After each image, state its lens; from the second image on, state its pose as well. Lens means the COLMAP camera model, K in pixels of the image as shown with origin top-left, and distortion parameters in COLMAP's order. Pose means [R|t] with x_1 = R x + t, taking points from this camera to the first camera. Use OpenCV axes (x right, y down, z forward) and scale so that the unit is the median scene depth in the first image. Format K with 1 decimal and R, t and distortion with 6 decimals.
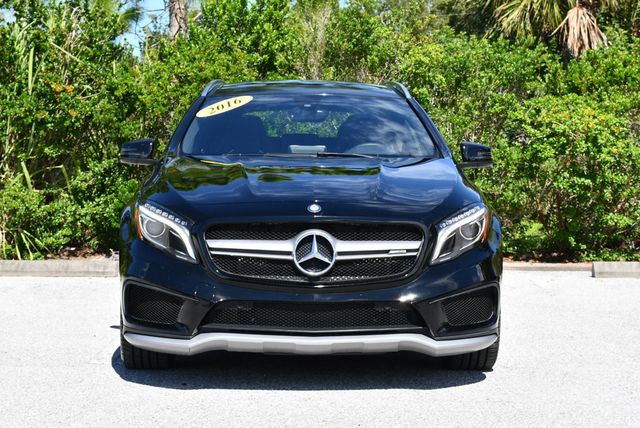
lens RADIAL K [[1501.8, 0, 318.8], [0, 1501.8, 225.8], [0, 0, 1]] dist [0.008495, 0.292308]
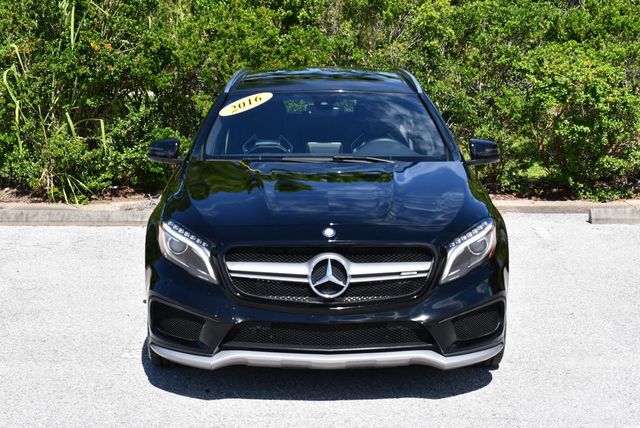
lens RADIAL K [[1308.3, 0, 321.4], [0, 1308.3, 213.9], [0, 0, 1]] dist [-0.008442, 0.152912]
pose [[0.999844, -0.003786, -0.017227, 0.005534], [0.005384, 0.995589, 0.093667, -0.080987], [0.016796, -0.093745, 0.995455, 0.070254]]
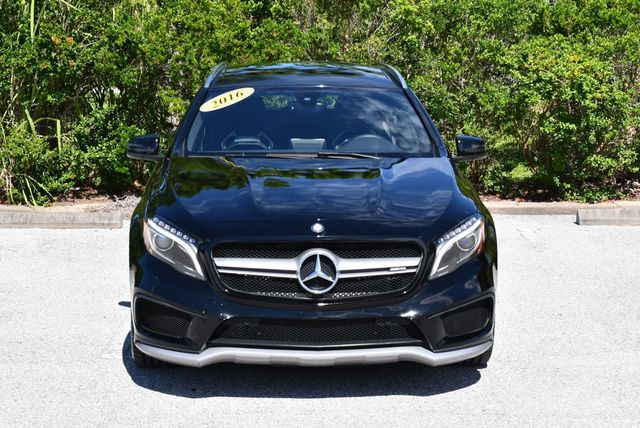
lens RADIAL K [[1437.7, 0, 319.0], [0, 1437.7, 213.2], [0, 0, 1]] dist [0.010883, 0.420323]
pose [[0.999942, -0.005621, 0.009174, -0.008158], [0.004805, 0.996227, 0.086656, -0.079618], [-0.009627, -0.086607, 0.996196, 0.007779]]
